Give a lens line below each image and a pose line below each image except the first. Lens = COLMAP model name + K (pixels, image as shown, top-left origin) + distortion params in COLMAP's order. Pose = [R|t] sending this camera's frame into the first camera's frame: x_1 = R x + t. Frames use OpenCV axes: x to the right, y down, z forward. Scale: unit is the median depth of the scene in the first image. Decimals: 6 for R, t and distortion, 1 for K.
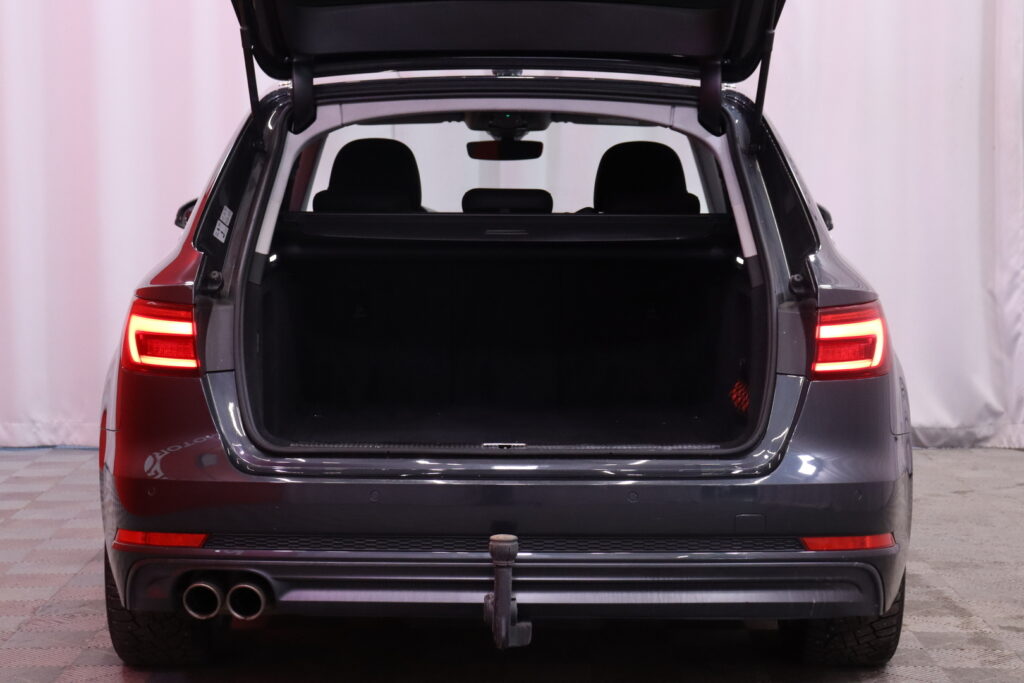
lens RADIAL K [[2413.7, 0, 513.2], [0, 2413.7, 330.5], [0, 0, 1]] dist [0.367811, 0.000000]
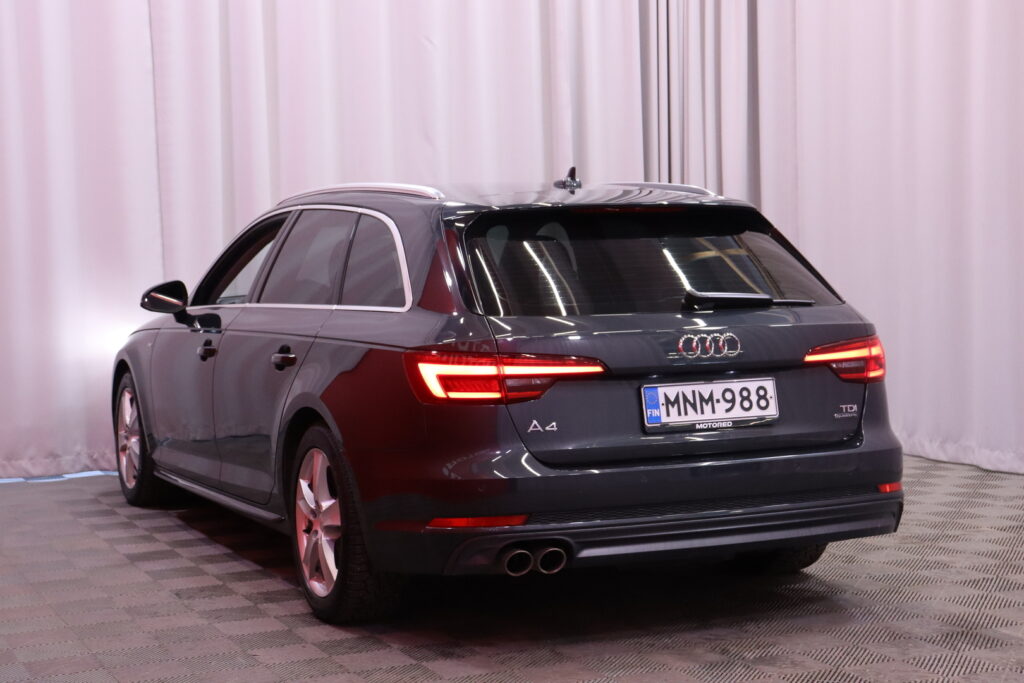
lens RADIAL K [[1799.6, 0, 478.9], [0, 1799.6, 300.3], [0, 0, 1]] dist [0.032307, 0.000000]
pose [[0.911851, -0.034276, 0.409088, -0.565350], [0.053871, 0.997882, -0.036470, -0.003567], [-0.406971, 0.055294, 0.911766, 0.054999]]
